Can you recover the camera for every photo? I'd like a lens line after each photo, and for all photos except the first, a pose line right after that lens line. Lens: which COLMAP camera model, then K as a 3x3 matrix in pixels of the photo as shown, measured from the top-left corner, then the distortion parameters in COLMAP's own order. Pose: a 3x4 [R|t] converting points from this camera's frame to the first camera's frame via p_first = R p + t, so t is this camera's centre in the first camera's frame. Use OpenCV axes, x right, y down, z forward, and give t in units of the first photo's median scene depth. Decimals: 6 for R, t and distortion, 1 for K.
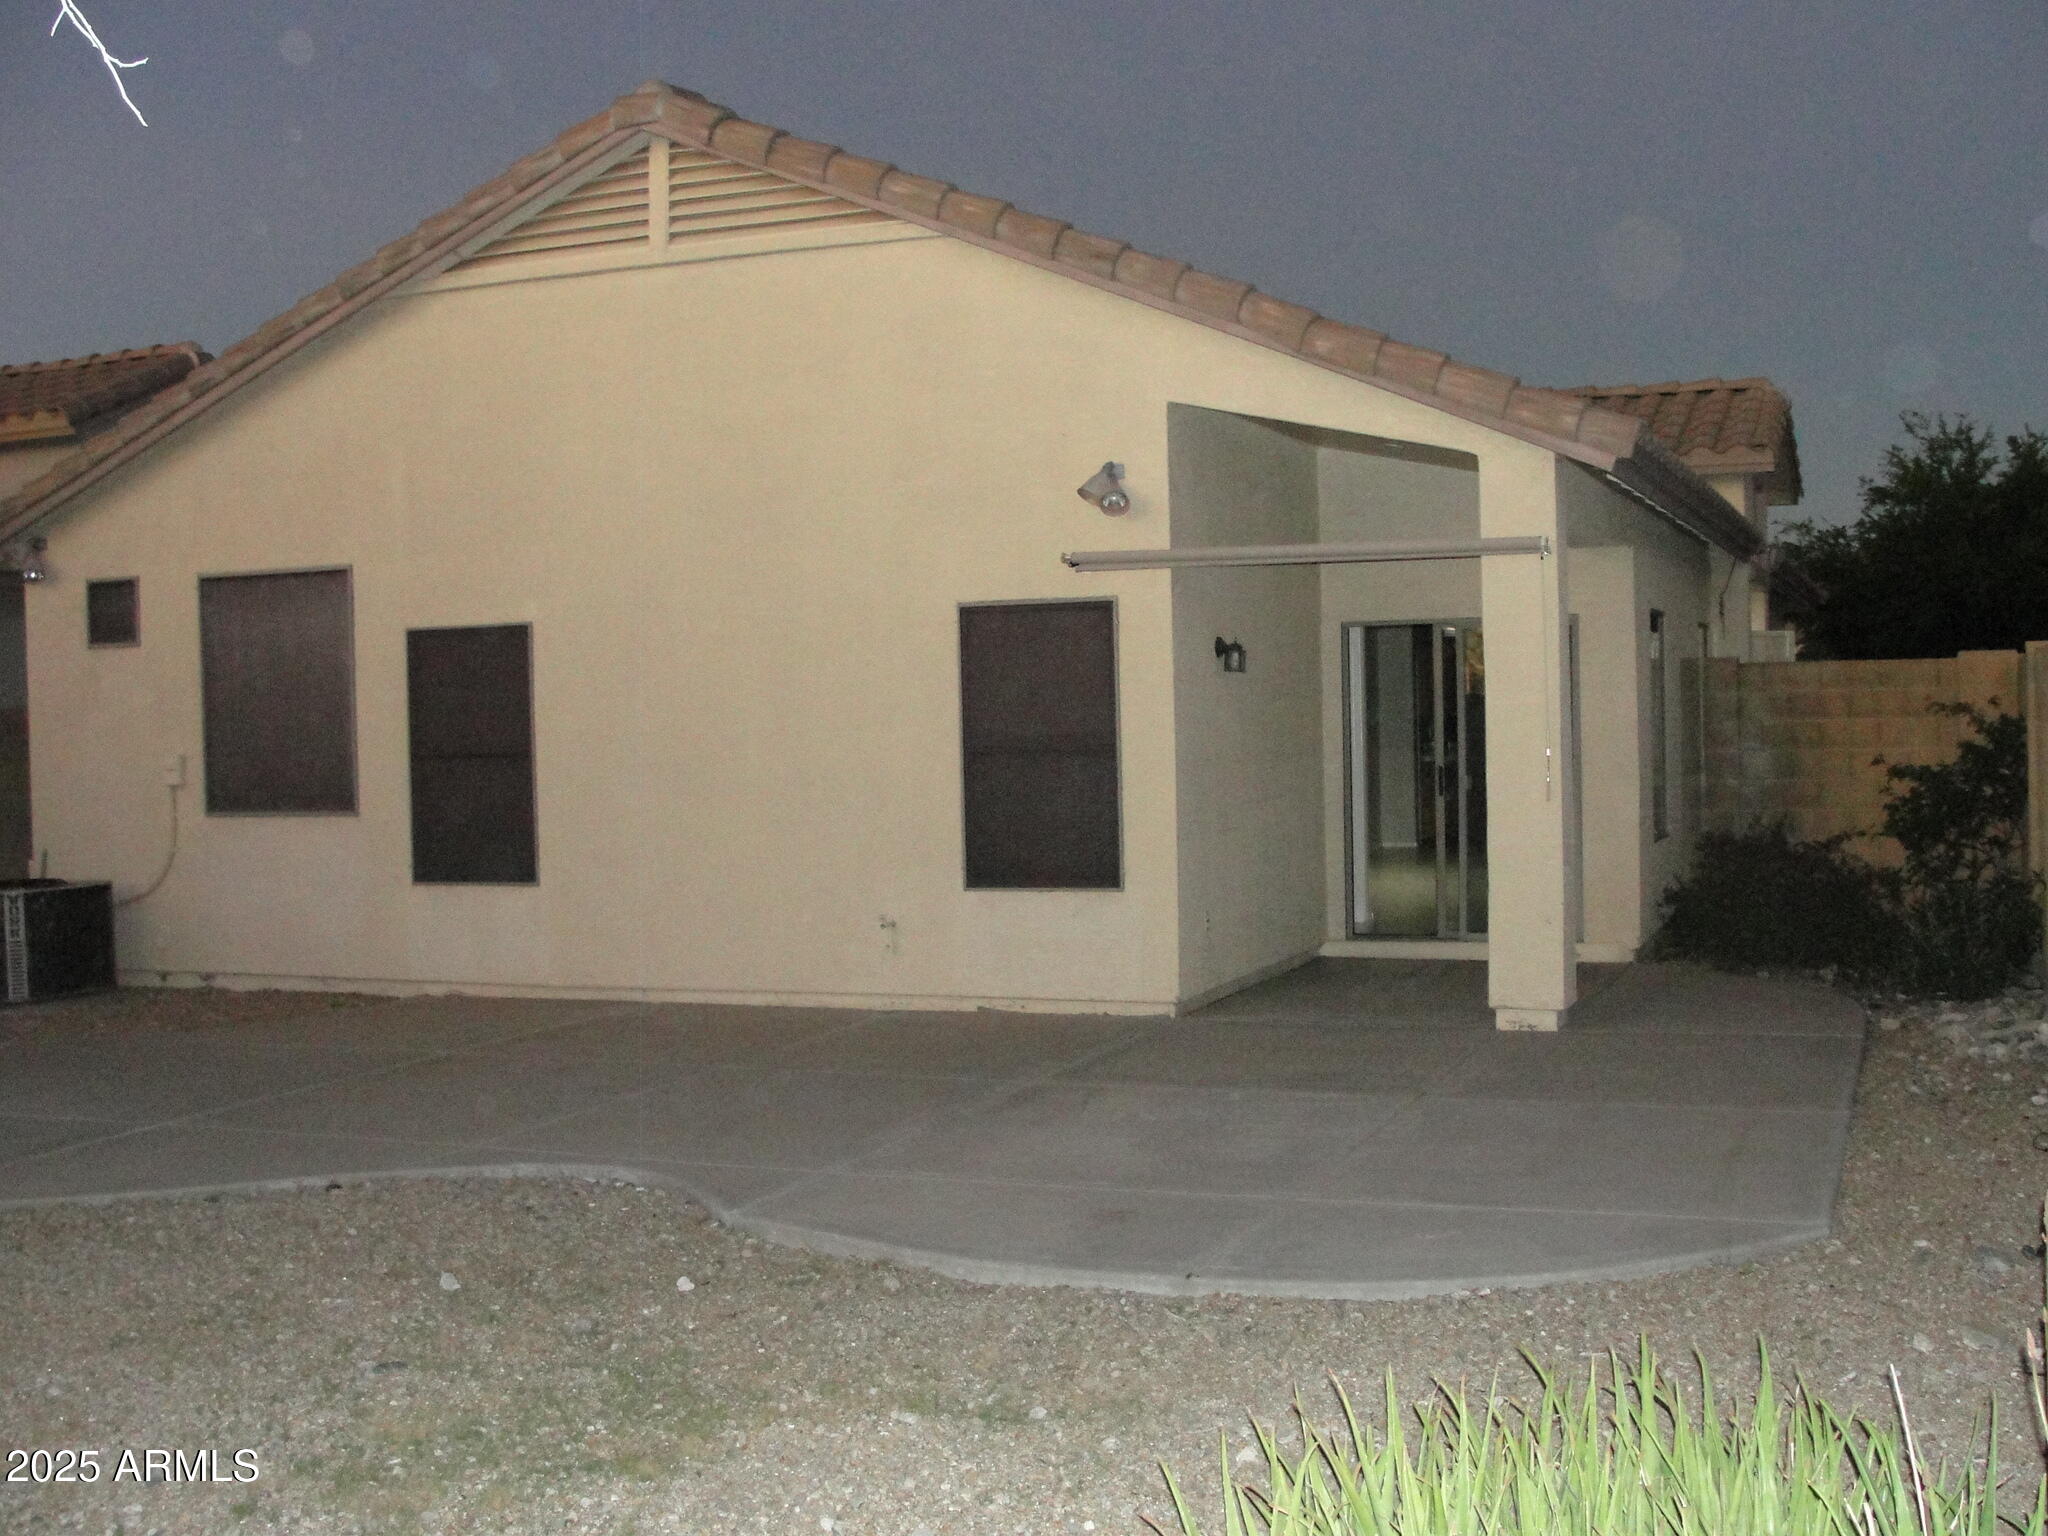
lens RADIAL K [[2381.4, 0, 1023.4], [0, 2381.4, 772.3], [0, 0, 1]] dist [-0.131250, 0.000000]
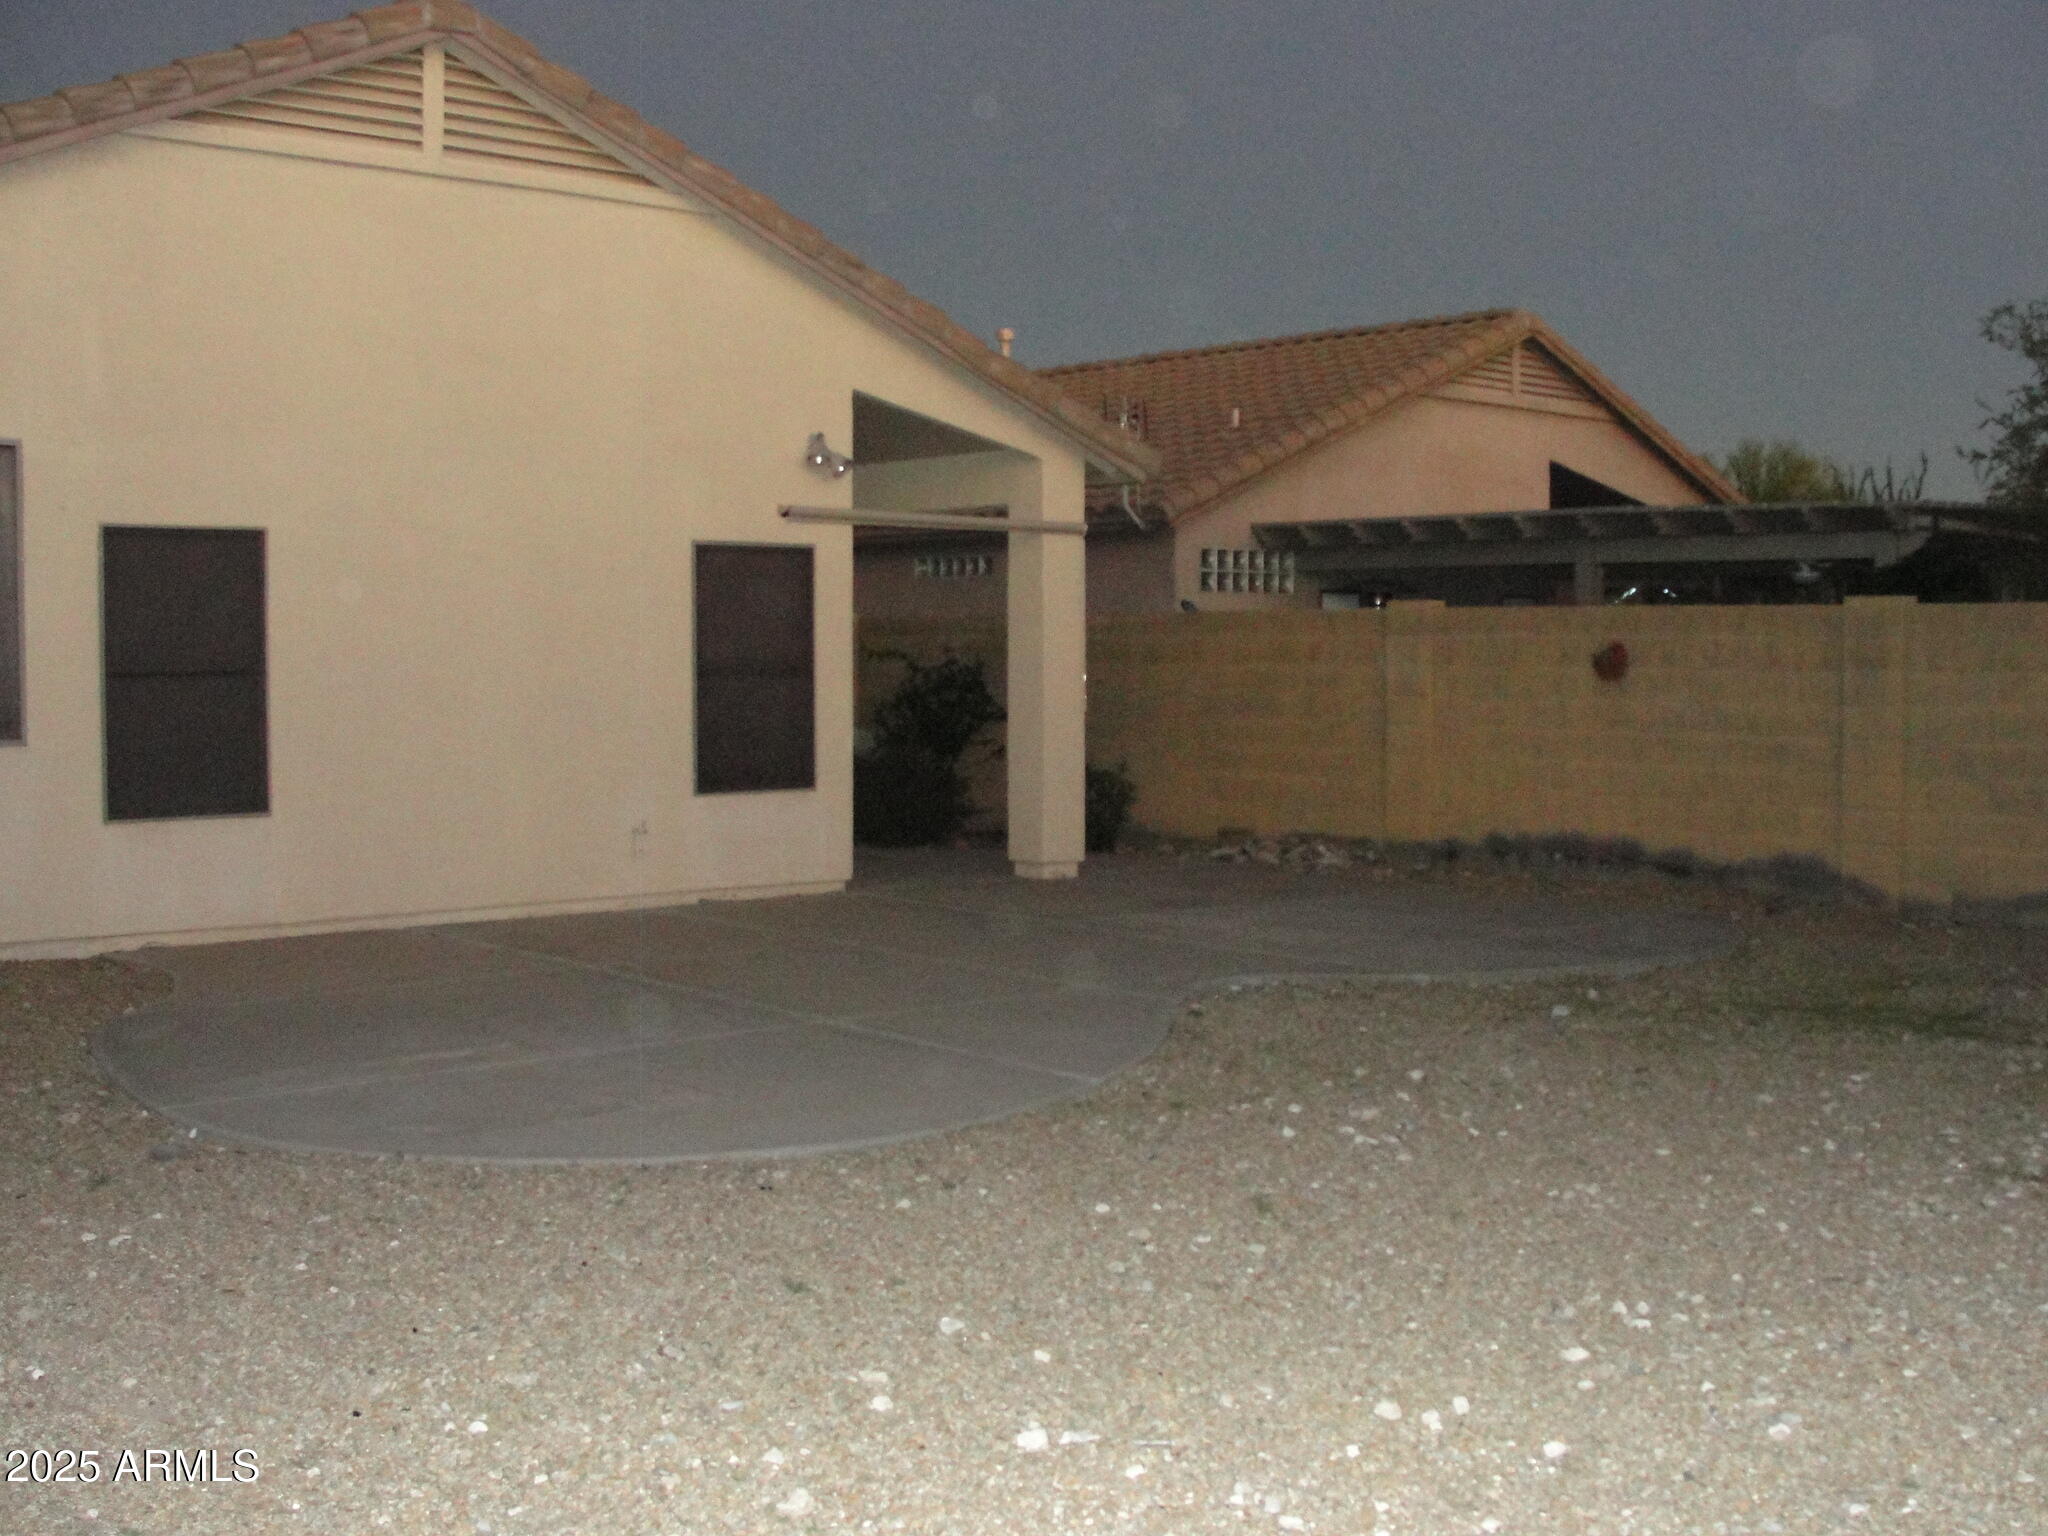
lens RADIAL K [[2381.4, 0, 1021.4], [0, 2381.4, 763.2], [0, 0, 1]] dist [-0.131250, 0.000000]
pose [[0.451213, -0.022552, 0.892131, -0.930242], [0.006709, 0.999738, 0.021879, 0.010132], [-0.892391, -0.003887, 0.451246, 0.346509]]
